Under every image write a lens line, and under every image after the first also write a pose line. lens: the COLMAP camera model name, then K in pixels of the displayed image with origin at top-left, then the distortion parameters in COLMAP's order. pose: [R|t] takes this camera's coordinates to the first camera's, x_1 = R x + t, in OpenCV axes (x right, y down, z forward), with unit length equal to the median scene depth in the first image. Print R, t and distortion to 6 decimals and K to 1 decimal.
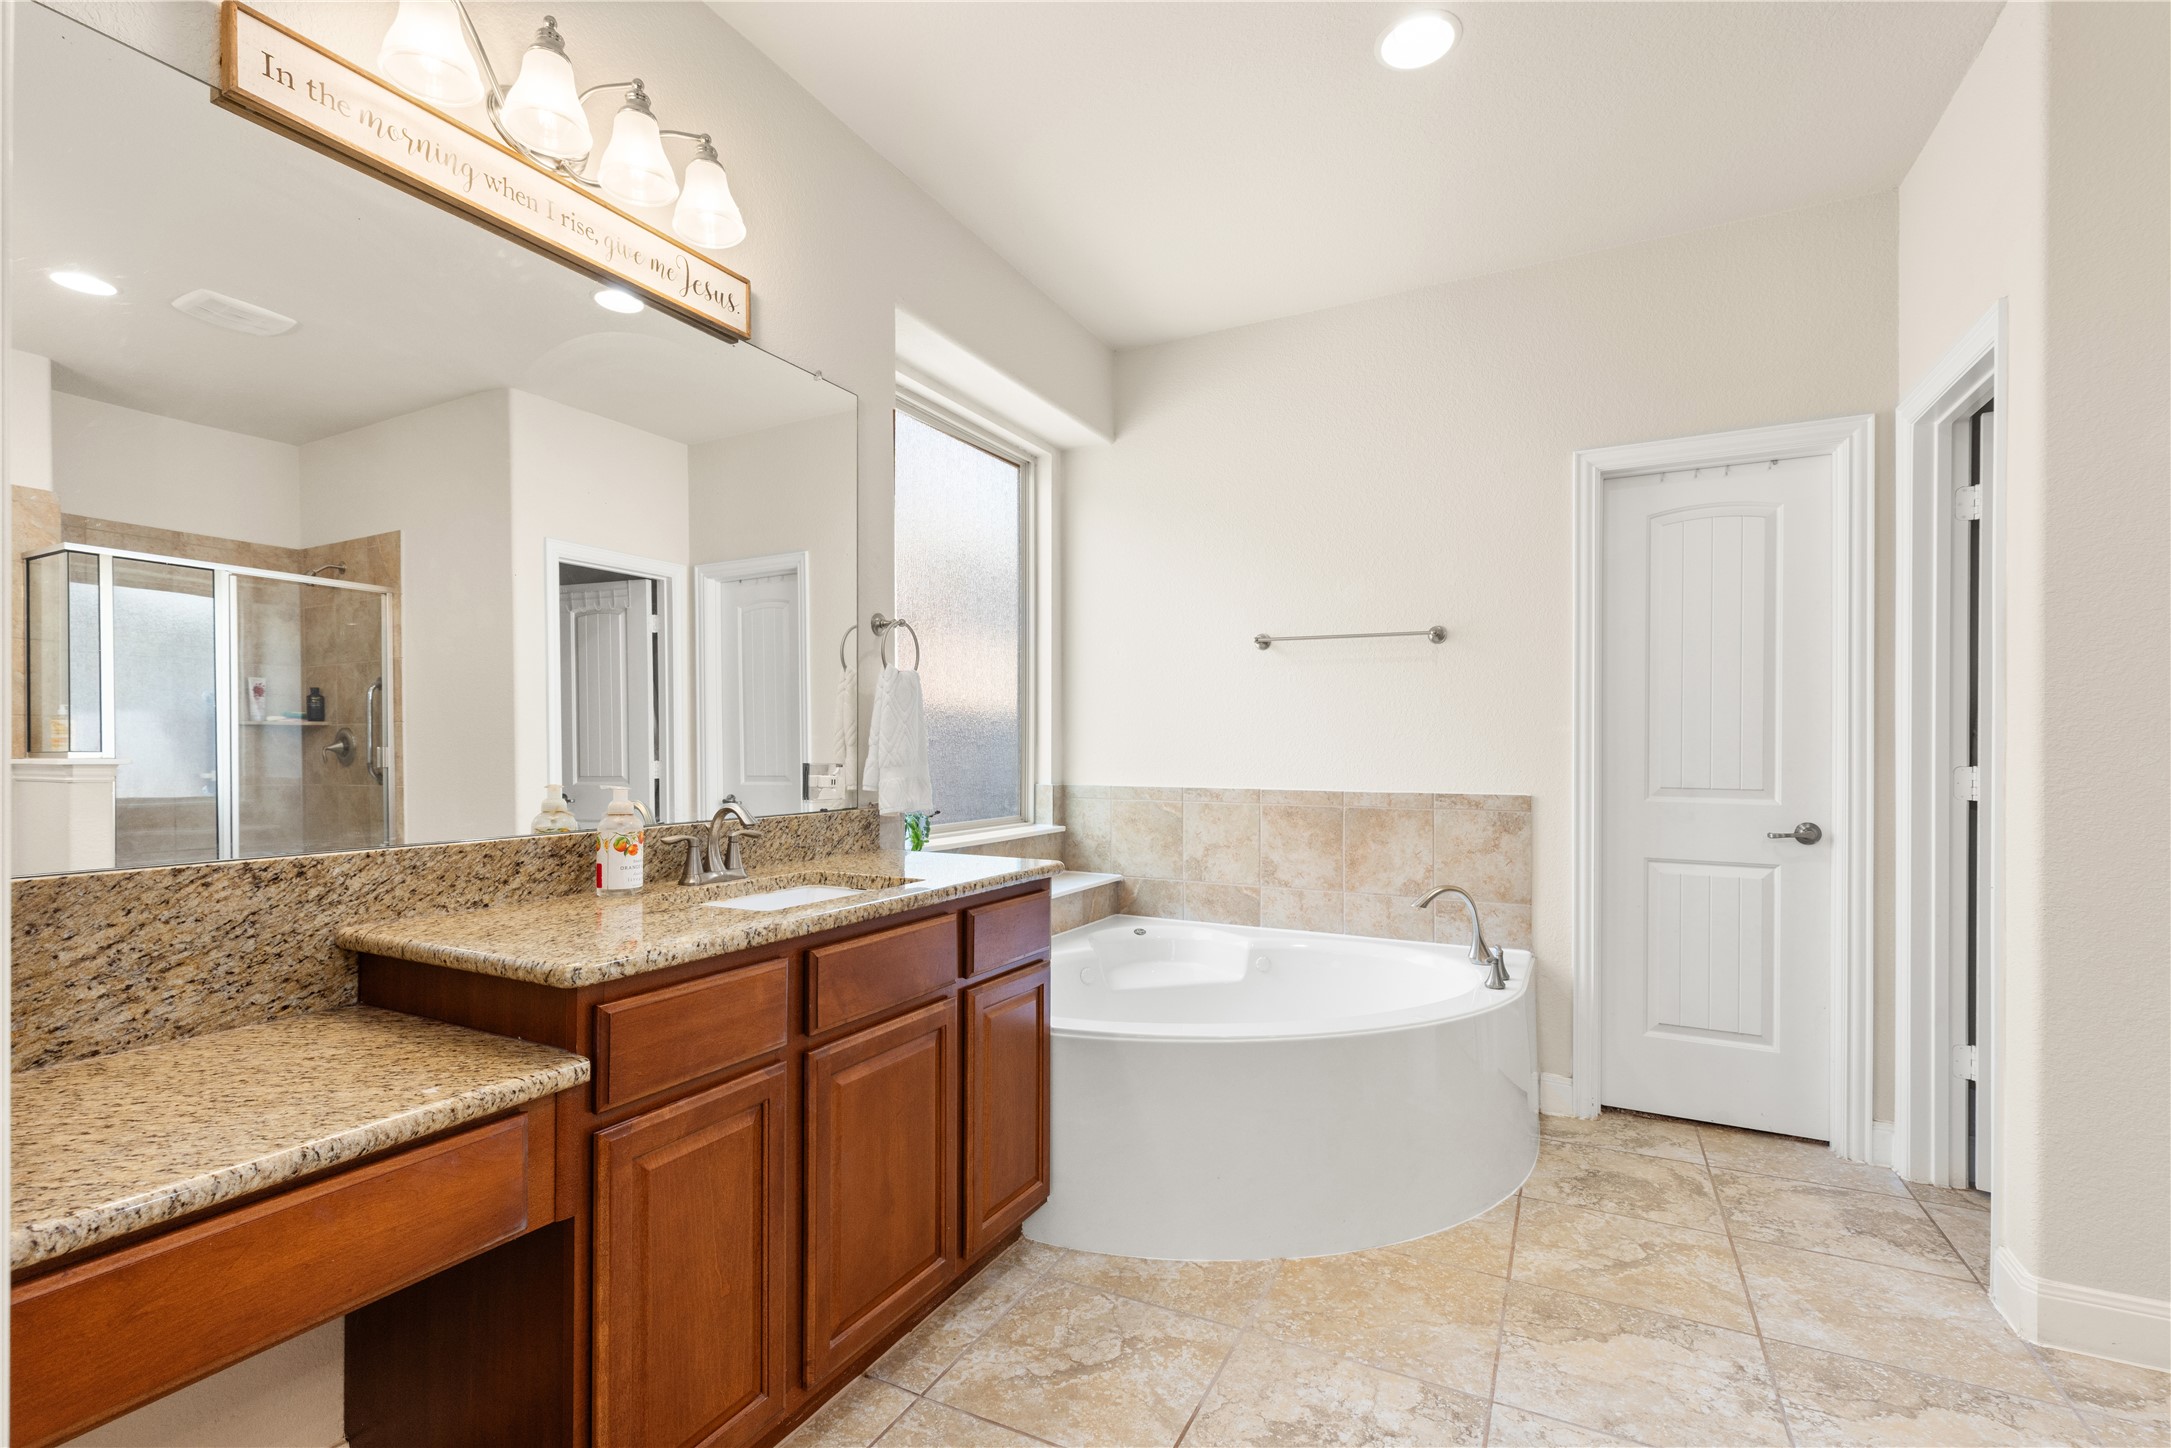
lens RADIAL K [[975.2, 0, 1082.4], [0, 975.2, 739.7], [0, 0, 1]] dist [0.004067, 0.001600]
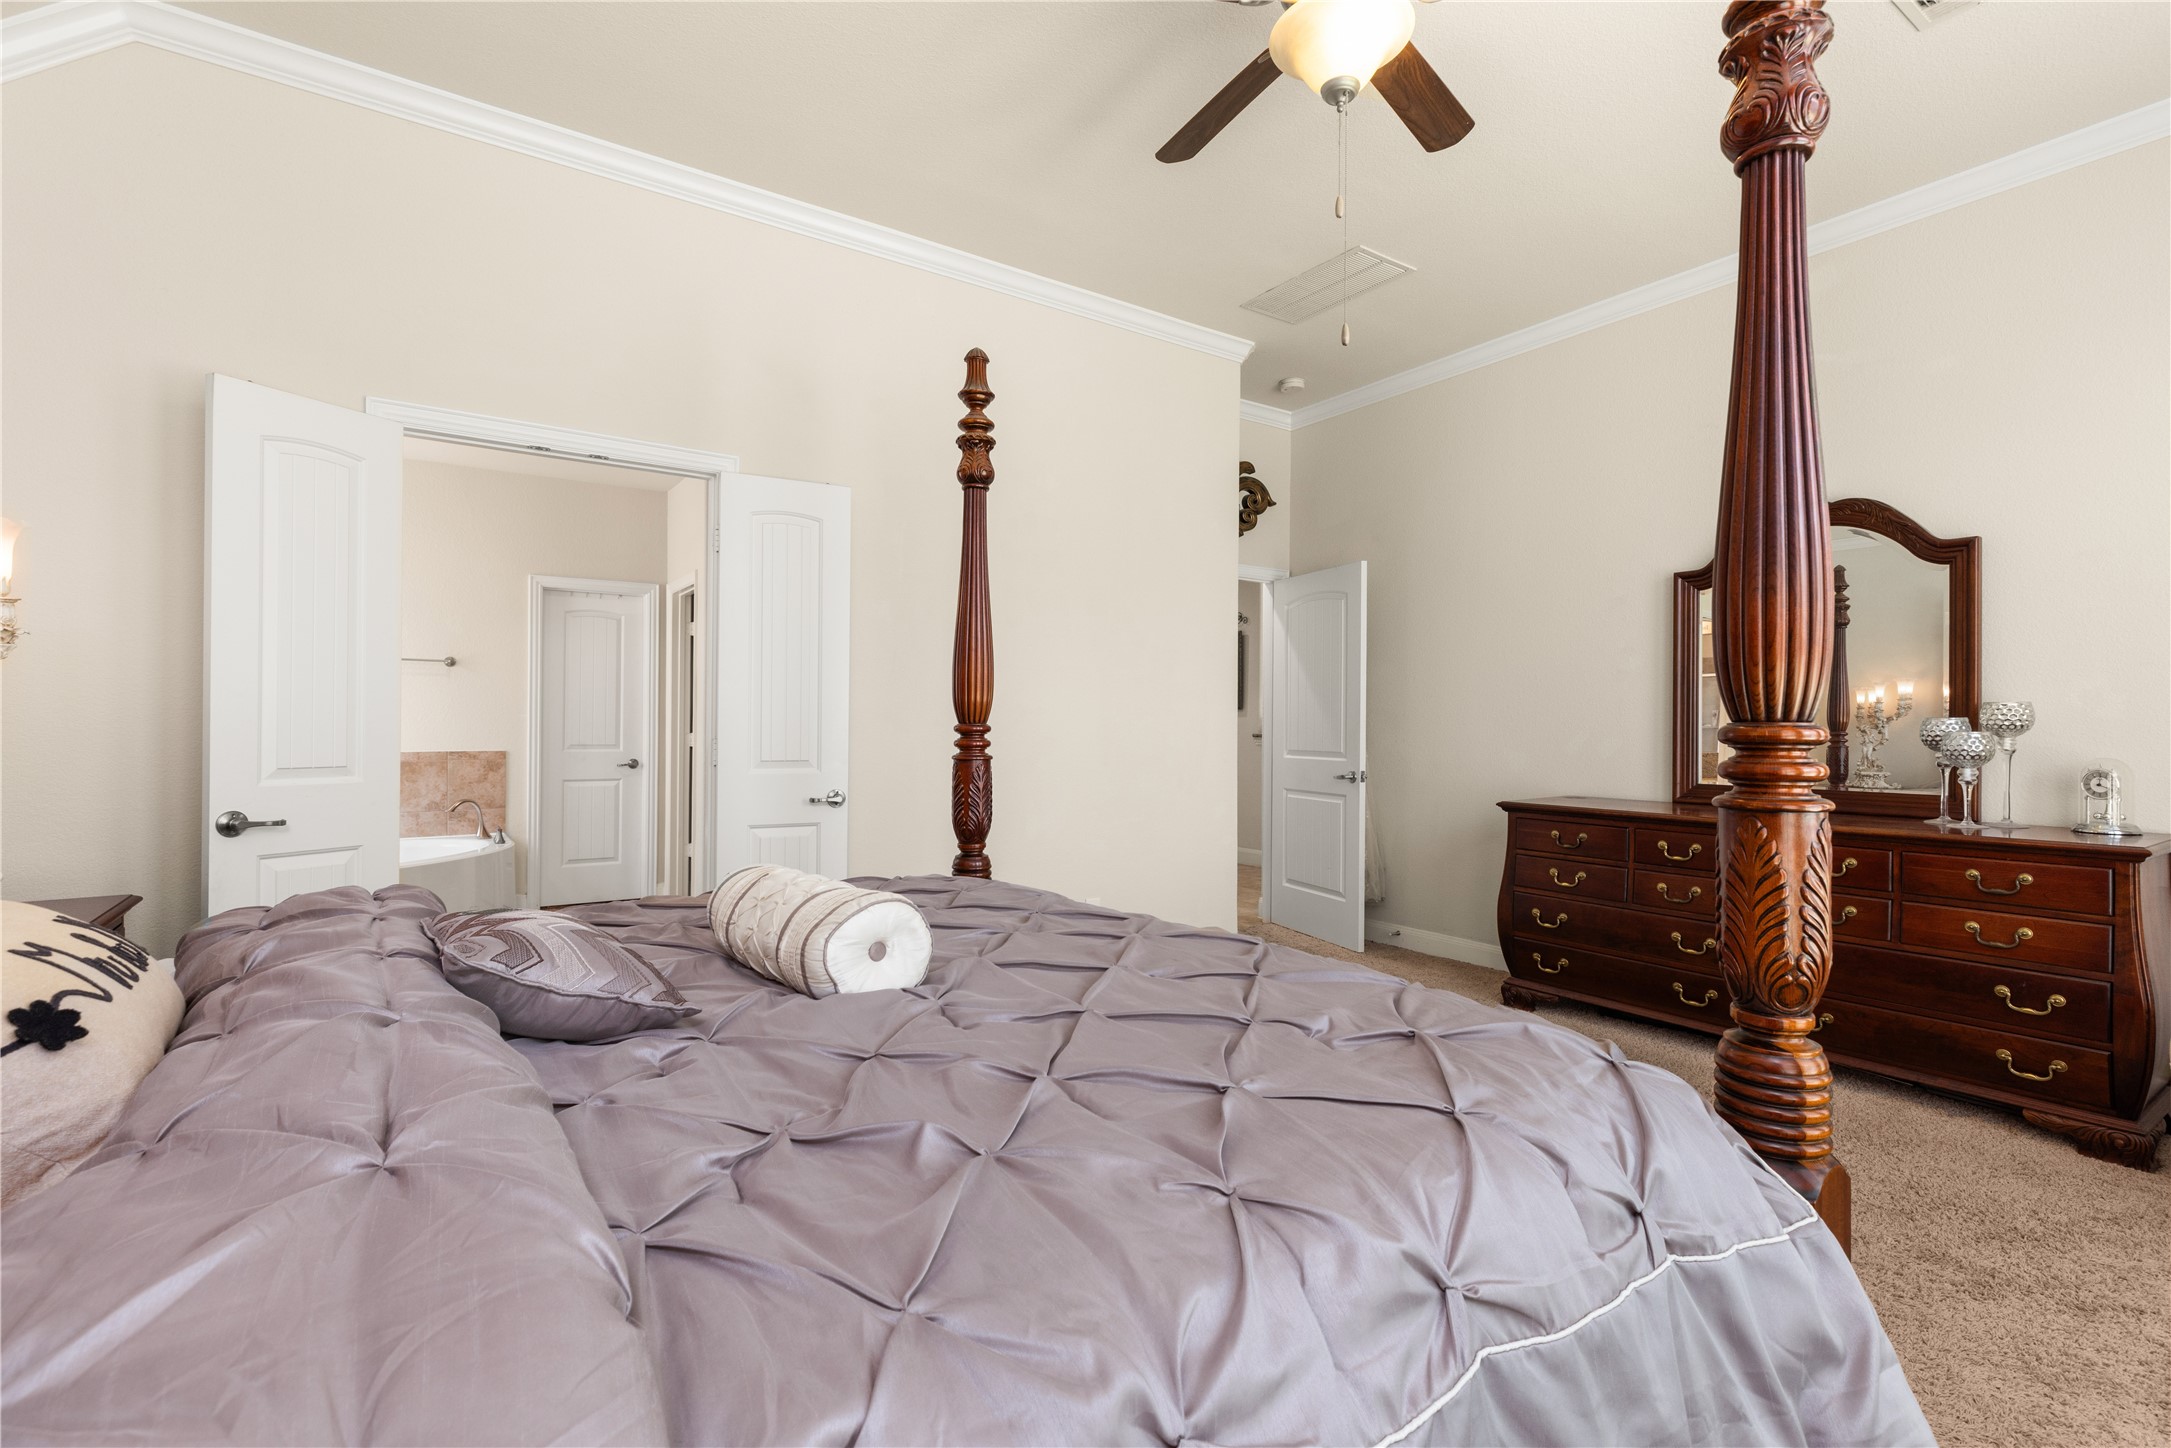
lens RADIAL K [[975.2, 0, 1081.9], [0, 975.2, 720.6], [0, 0, 1]] dist [0.004067, 0.001600]
pose [[0.466971, 0.004457, 0.884261, -0.704050], [-0.004932, 0.999985, -0.002436, -0.002595], [-0.884259, -0.003224, 0.466986, -0.887712]]
